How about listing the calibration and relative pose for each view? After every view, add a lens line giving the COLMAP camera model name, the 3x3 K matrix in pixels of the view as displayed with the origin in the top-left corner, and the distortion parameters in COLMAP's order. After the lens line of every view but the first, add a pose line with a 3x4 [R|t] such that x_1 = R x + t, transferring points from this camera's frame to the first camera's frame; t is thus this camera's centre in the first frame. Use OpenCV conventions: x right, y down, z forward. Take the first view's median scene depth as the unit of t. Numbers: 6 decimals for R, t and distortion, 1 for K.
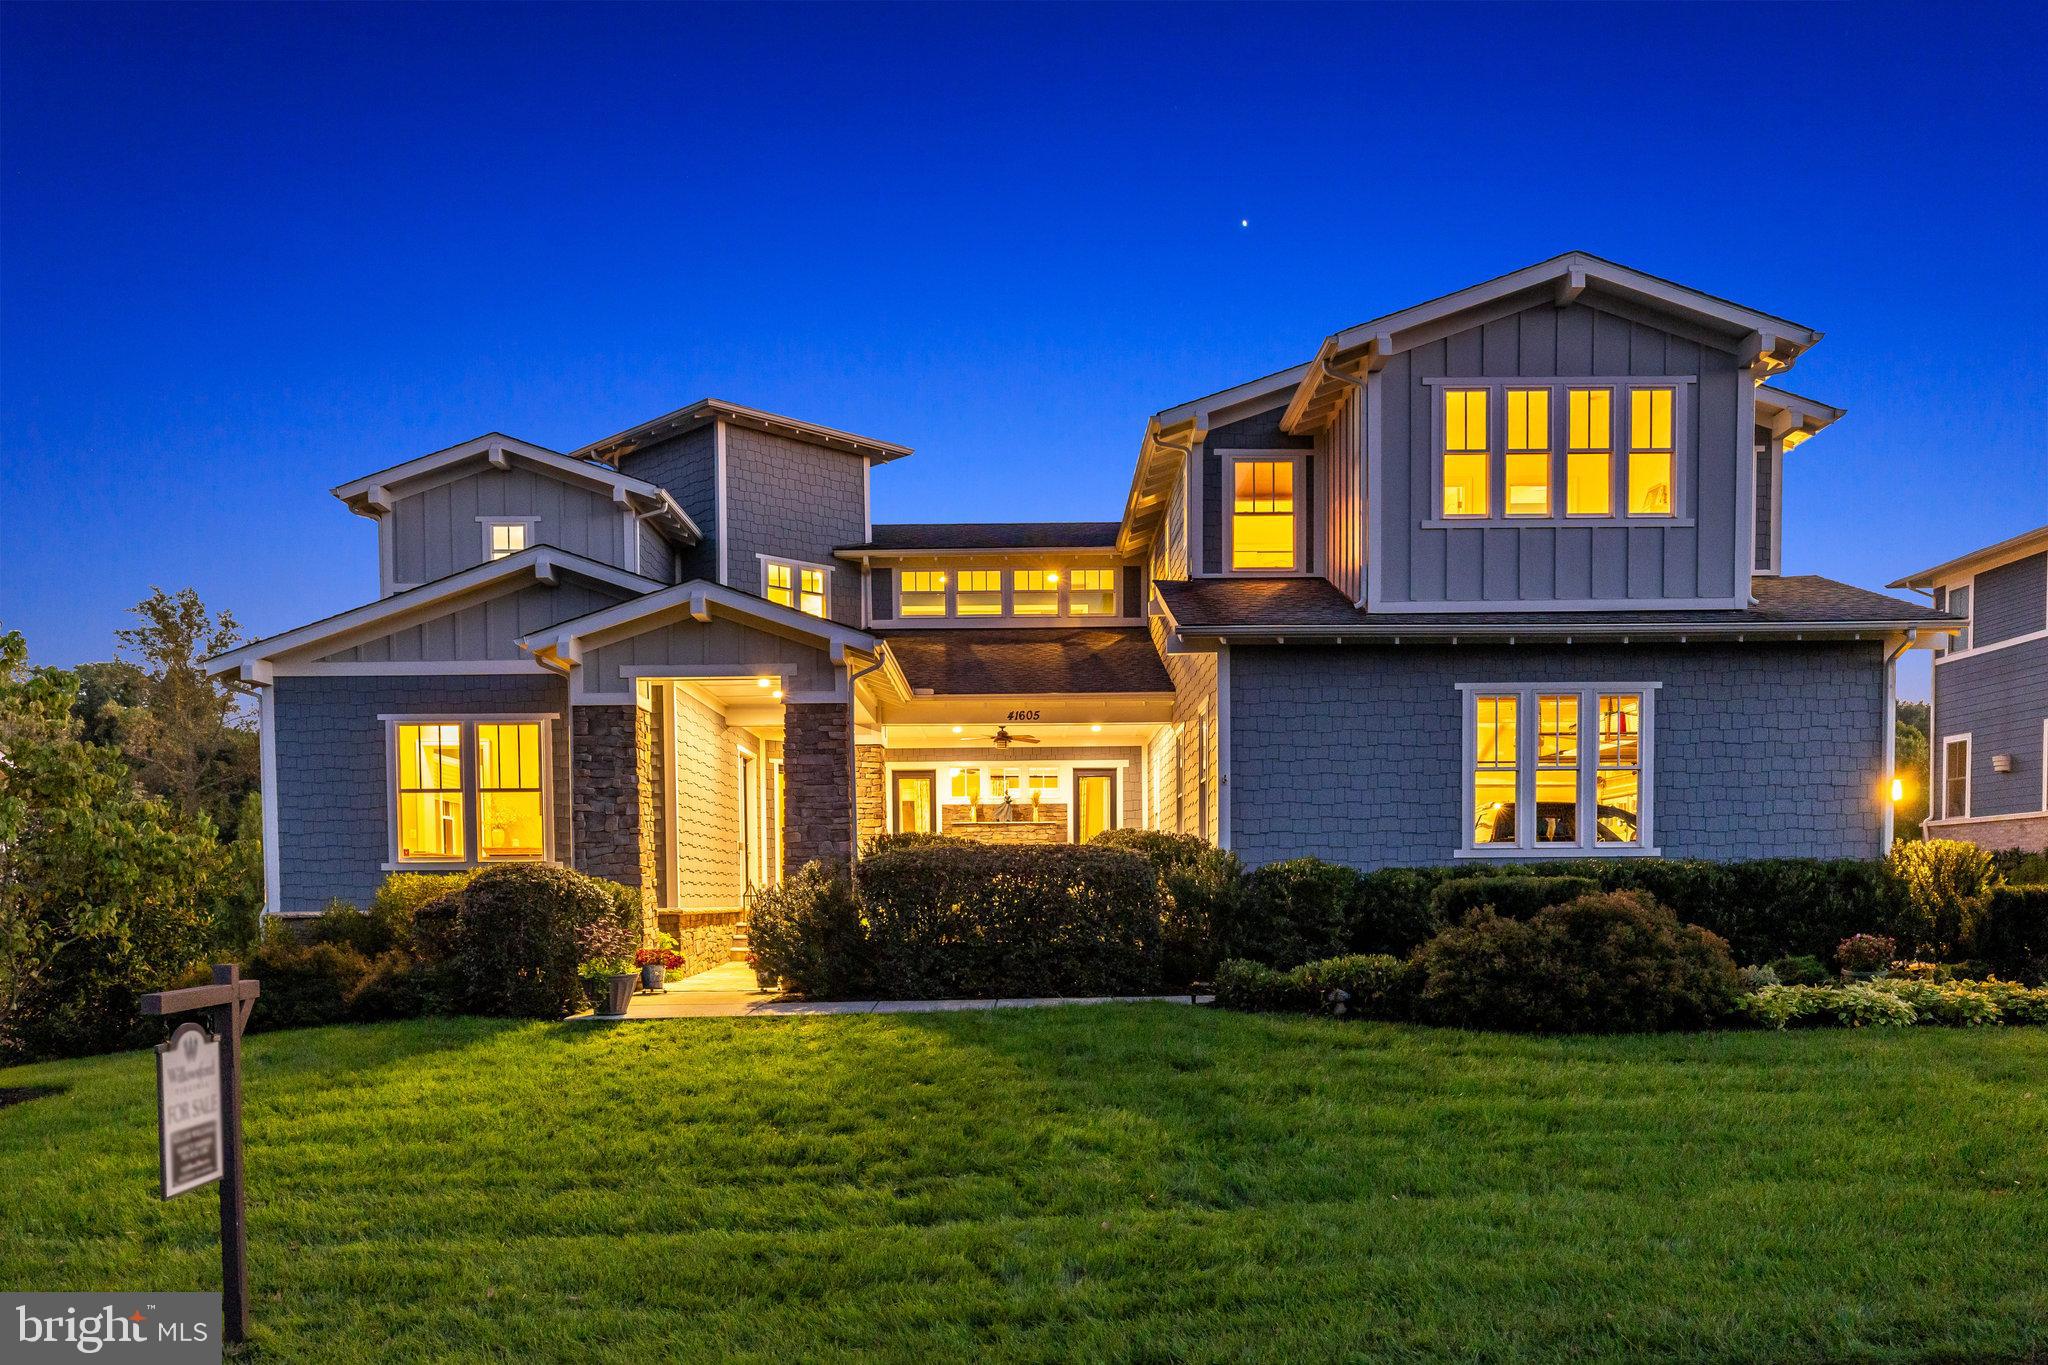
lens RADIAL K [[1579.9, 0, 1024.0], [0, 1579.9, 682.5], [0, 0, 1]] dist [0.012445, 0.002580]
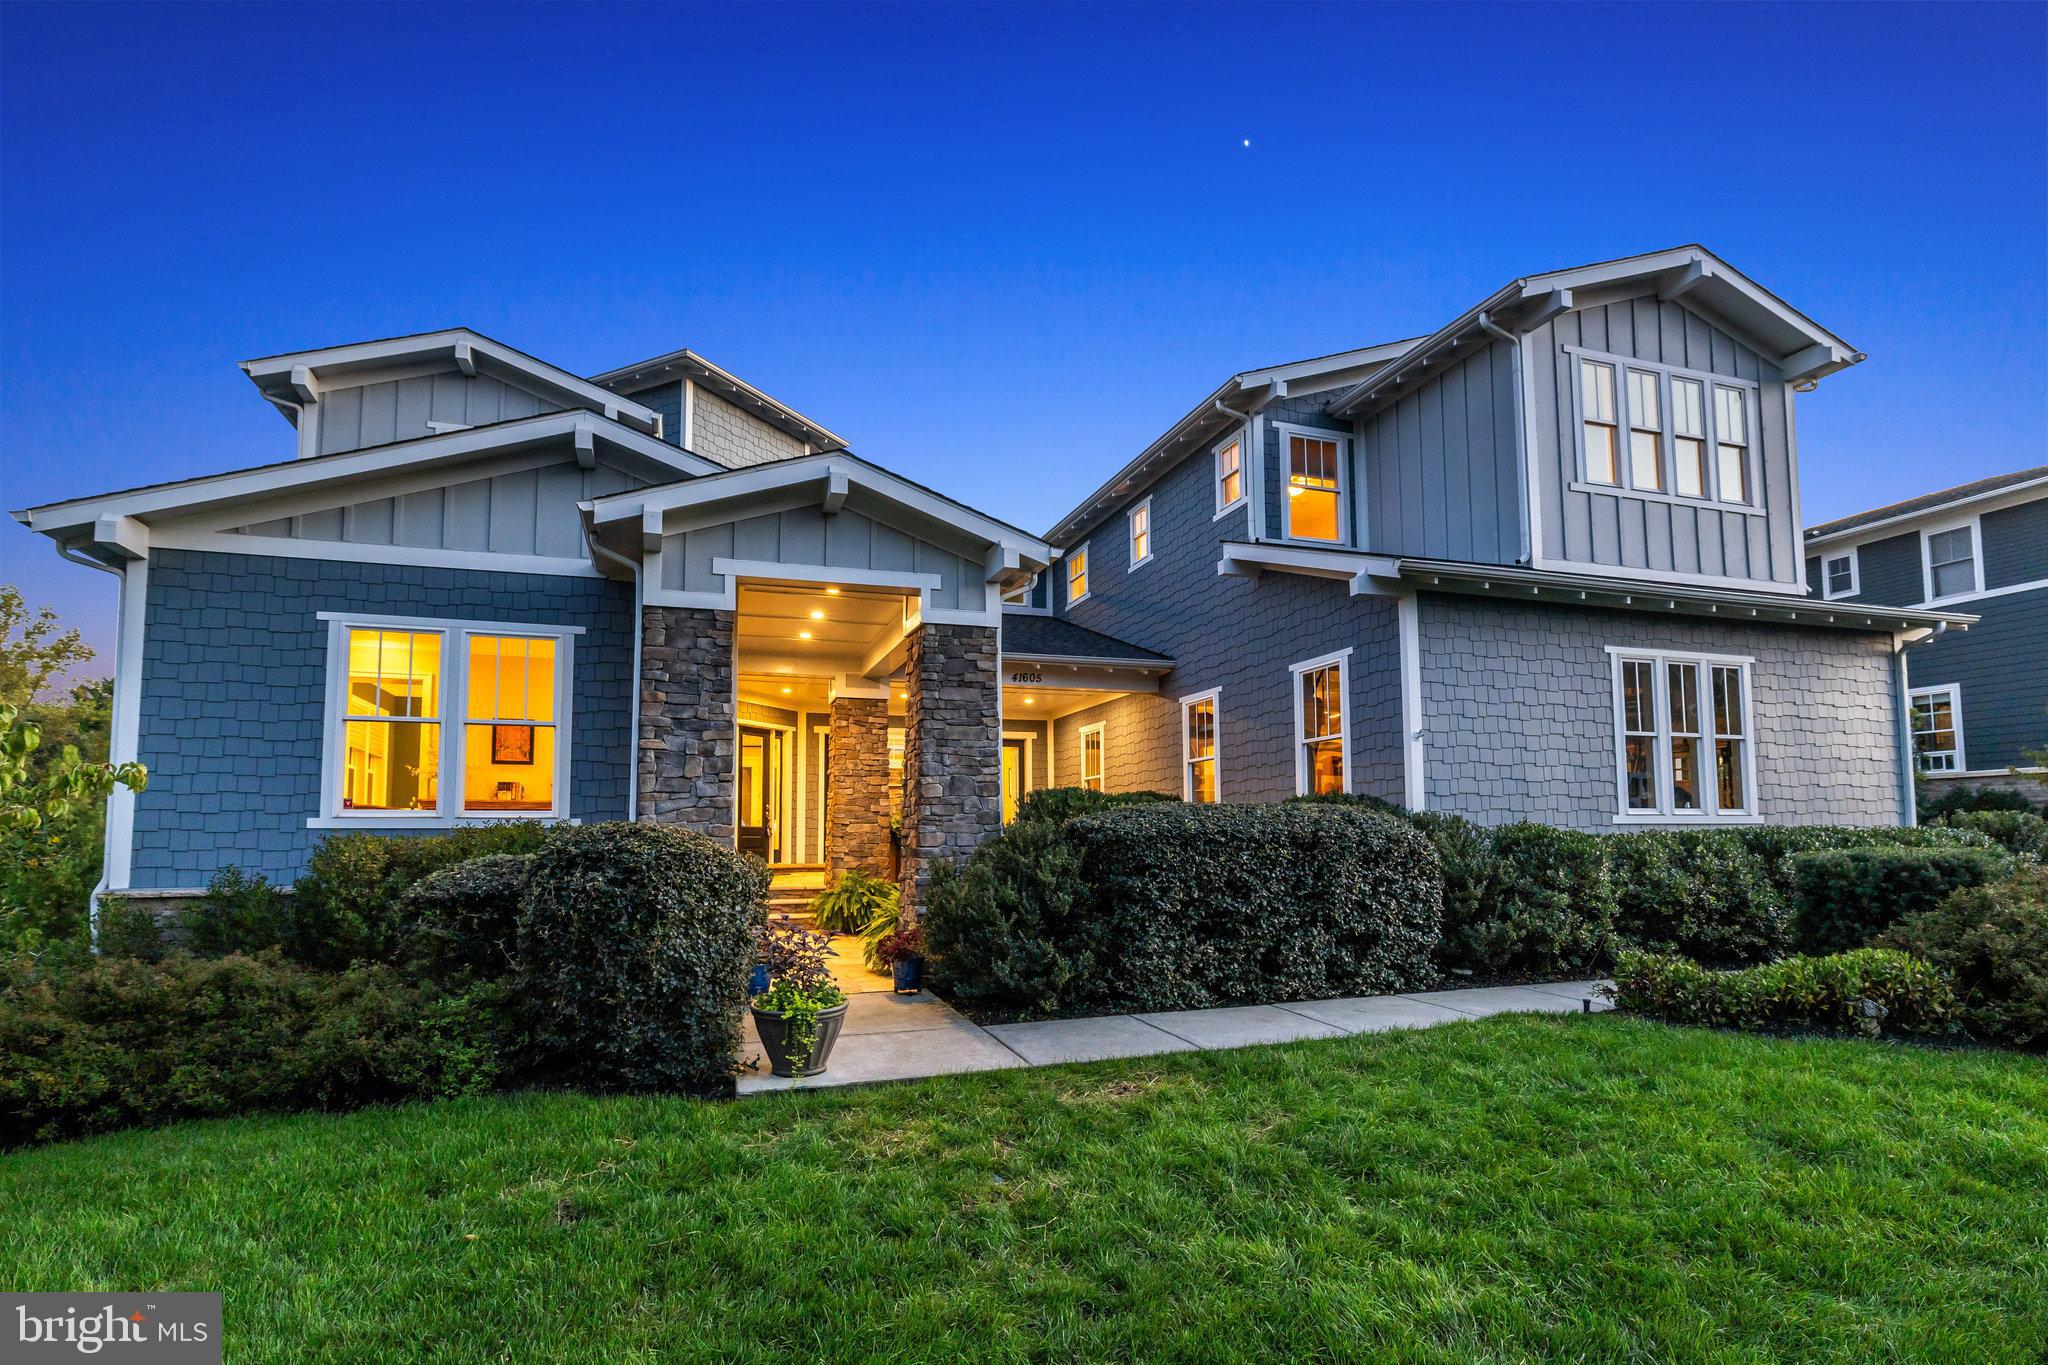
lens RADIAL K [[1005.4, 0, 1023.9], [0, 1005.4, 647.1], [0, 0, 1]] dist [0.000928, -0.000002]
pose [[0.951733, 0.061444, 0.300713, -0.257201], [-0.043525, 0.996874, -0.065933, 0.057351], [-0.303824, 0.049662, 0.951433, 0.501120]]
